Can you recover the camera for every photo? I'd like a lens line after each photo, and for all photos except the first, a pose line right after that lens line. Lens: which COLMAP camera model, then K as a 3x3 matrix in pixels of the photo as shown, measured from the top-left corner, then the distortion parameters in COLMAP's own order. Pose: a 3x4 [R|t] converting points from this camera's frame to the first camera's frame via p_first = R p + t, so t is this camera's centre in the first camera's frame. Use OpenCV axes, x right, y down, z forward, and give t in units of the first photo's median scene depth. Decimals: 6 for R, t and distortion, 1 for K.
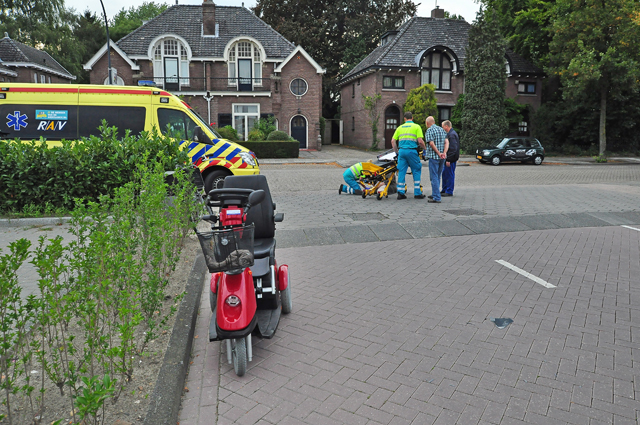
lens RADIAL K [[465.0, 0, 322.1], [0, 465.0, 212.5], [0, 0, 1]] dist [-0.130911, 0.124796]
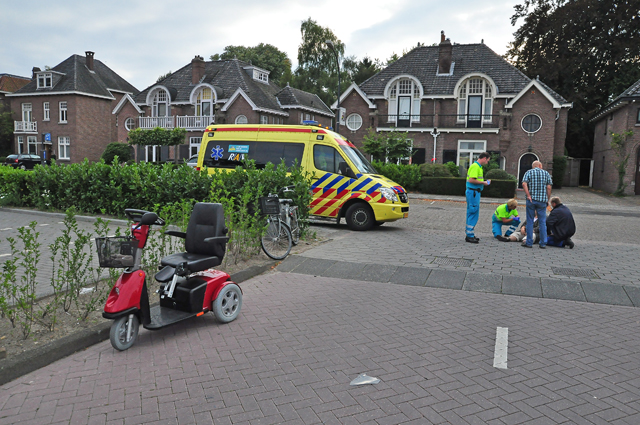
lens RADIAL K [[465.0, 0, 322.1], [0, 465.0, 212.5], [0, 0, 1]] dist [-0.130911, 0.124796]
pose [[0.834464, 0.082050, -0.544919, 0.129193], [-0.122279, 0.991771, -0.037918, -0.007792], [0.537324, 0.098273, 0.837631, 0.023926]]
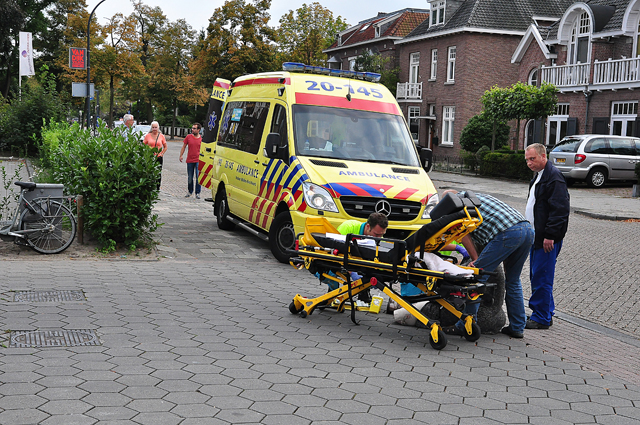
lens RADIAL K [[930.6, 0, 320.0], [0, 930.6, 212.5], [0, 0, 1]] dist [0.112818, 0.074990]
pose [[0.115309, 0.088776, -0.989355, 0.411211], [-0.211857, 0.975280, 0.062822, -0.075300], [0.970474, 0.202357, 0.131267, 0.392087]]
